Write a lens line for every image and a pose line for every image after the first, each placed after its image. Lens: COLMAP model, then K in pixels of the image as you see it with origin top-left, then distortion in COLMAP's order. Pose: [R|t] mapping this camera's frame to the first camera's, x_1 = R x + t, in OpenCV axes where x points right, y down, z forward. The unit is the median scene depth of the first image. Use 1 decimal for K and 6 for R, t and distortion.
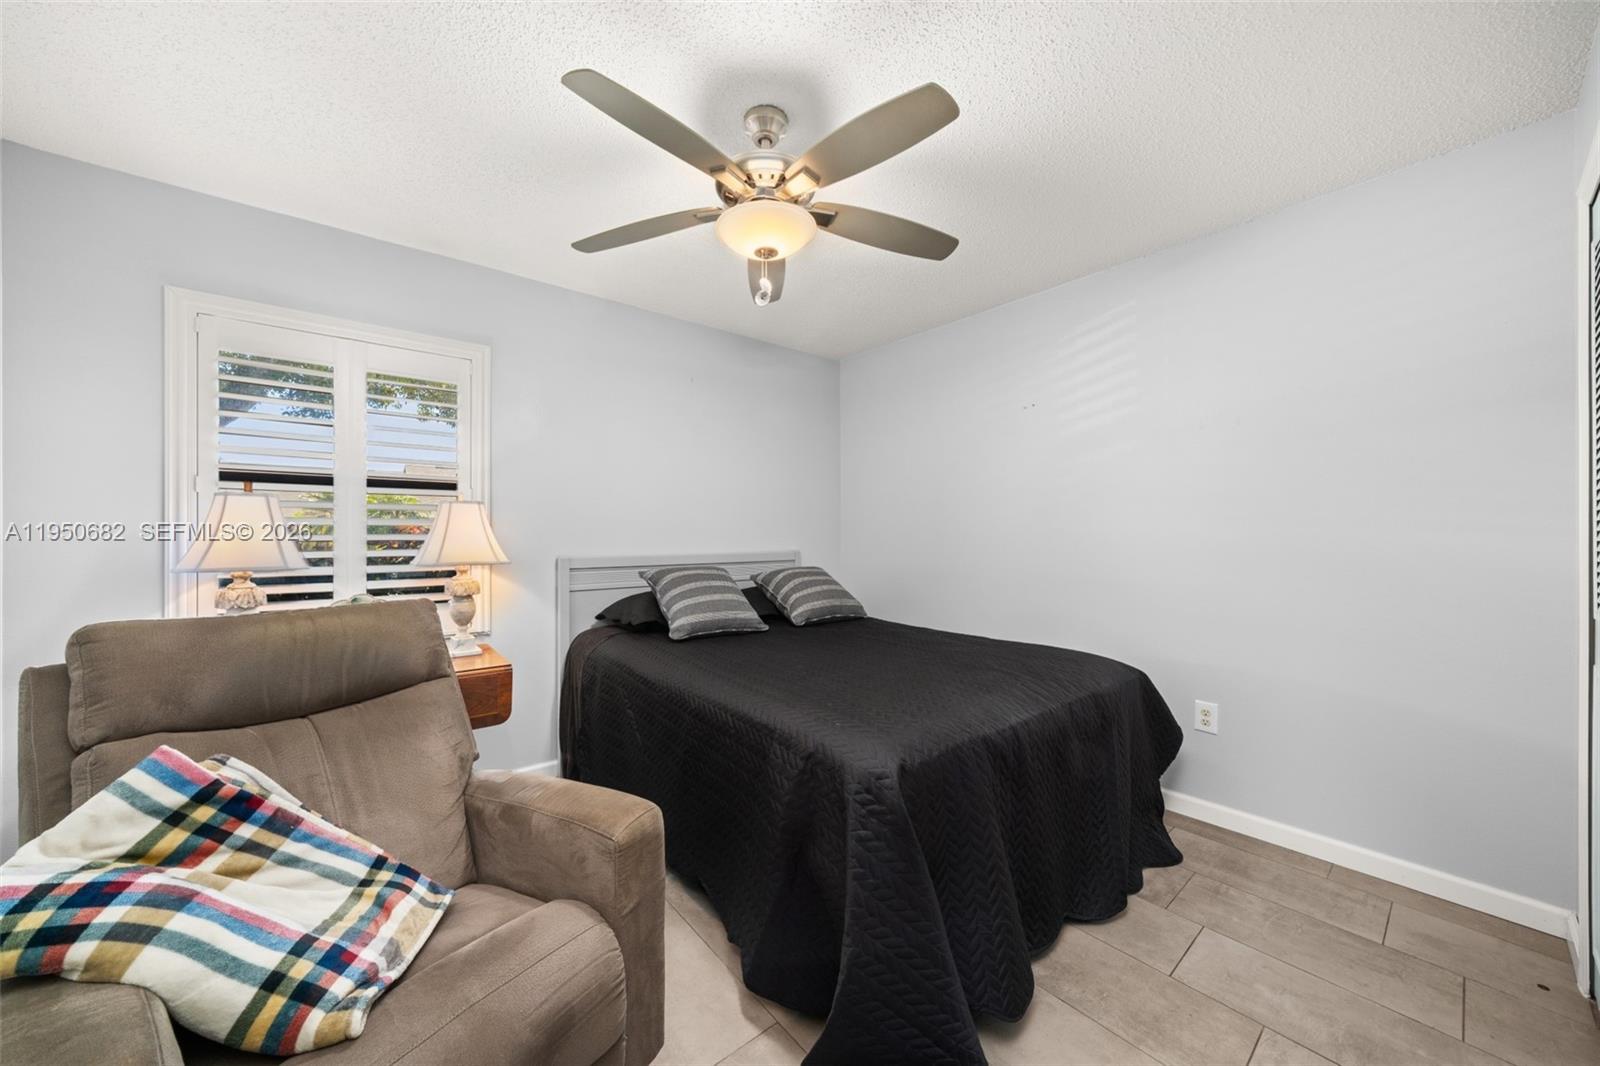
lens RADIAL K [[546.1, 0, 803.3], [0, 546.1, 531.7], [0, 0, 1]] dist [-0.002695, -0.000284]
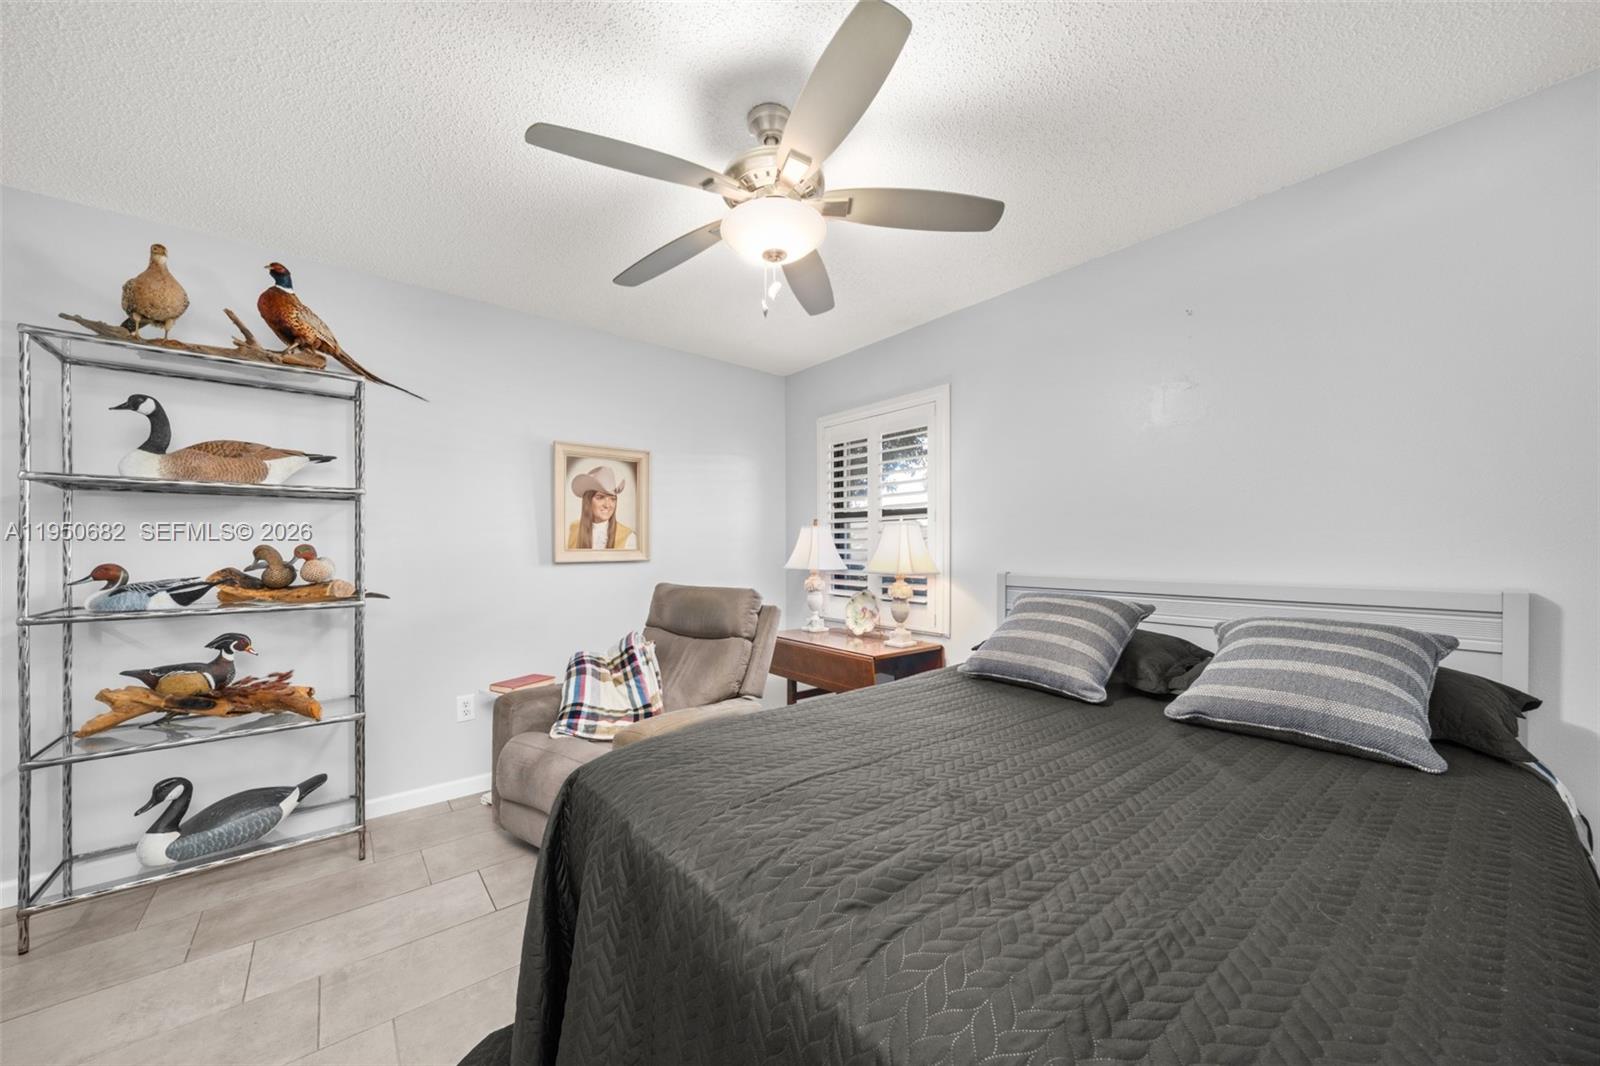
lens RADIAL K [[588.6, 0, 803.4], [0, 588.6, 538.6], [0, 0, 1]] dist [-0.014034, -0.000157]
pose [[0.000313, -0.012169, -0.999926, 0.752068], [0.006076, 0.999908, -0.012167, -0.004477], [0.999981, -0.006072, 0.000386, 0.807031]]
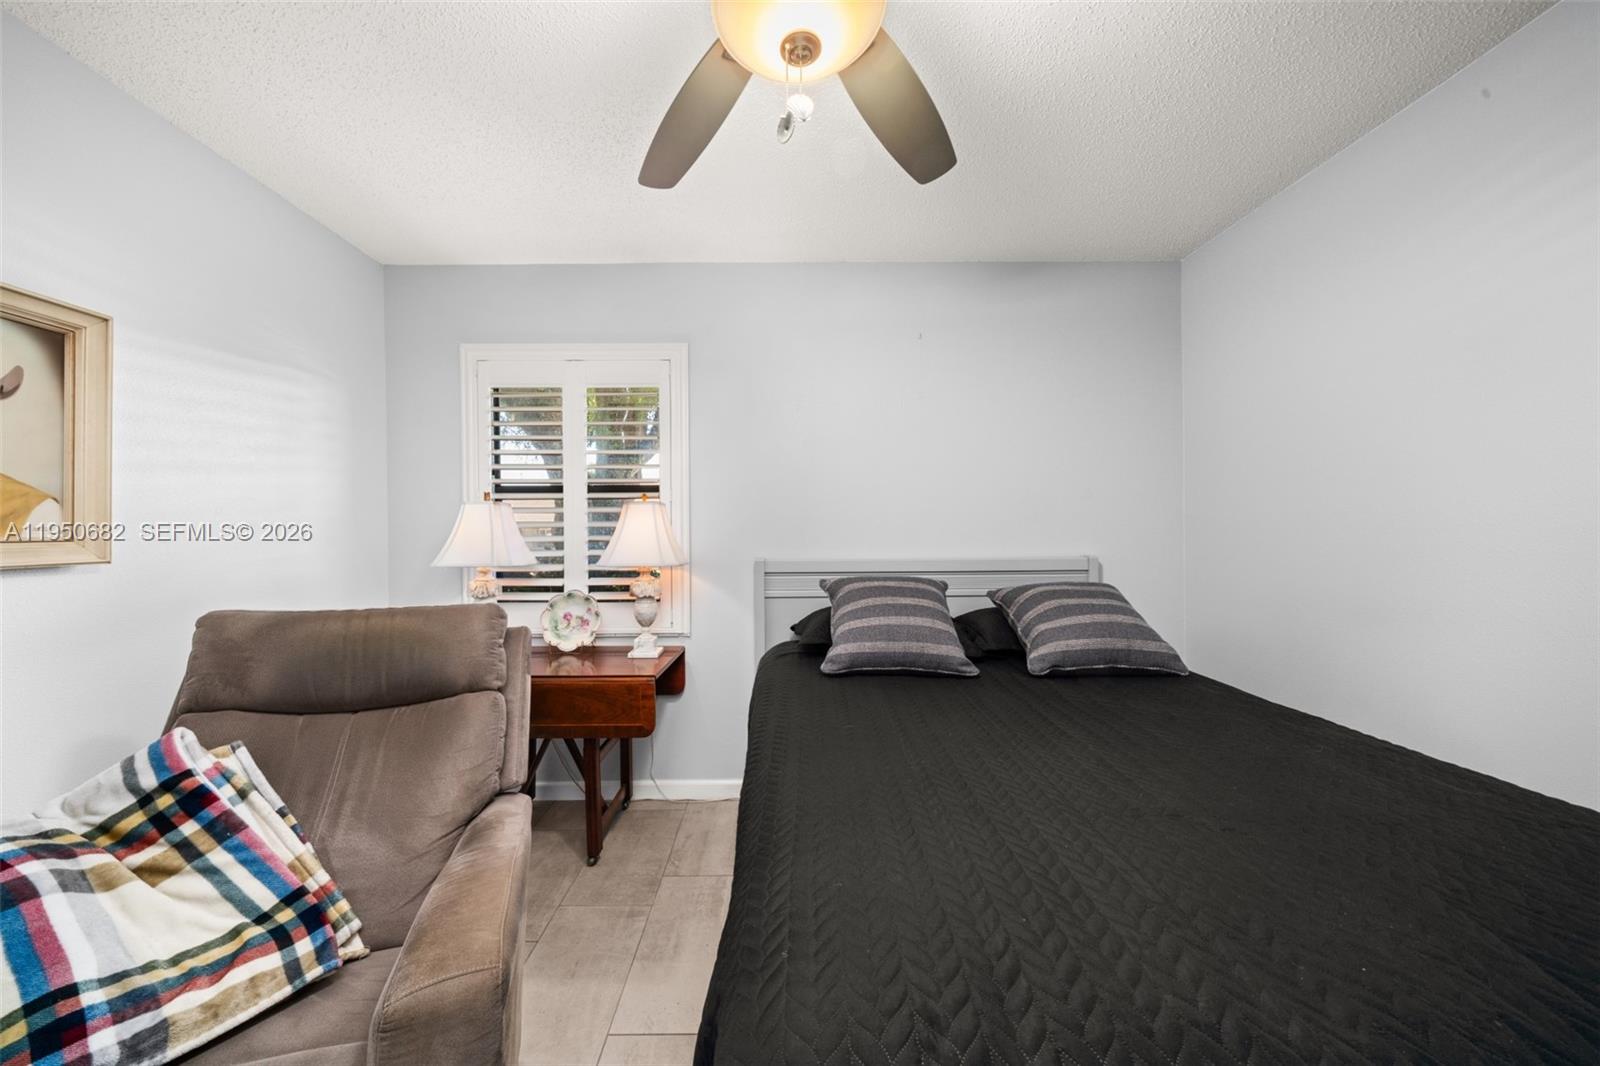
lens RADIAL K [[546.1, 0, 799.4], [0, 546.1, 535.4], [0, 0, 1]] dist [-0.002695, -0.000284]
pose [[0.780710, -0.001934, -0.624890, 0.227250], [0.007583, 0.999951, 0.006380, 0.001252], [0.624847, -0.009719, 0.780687, 0.412690]]
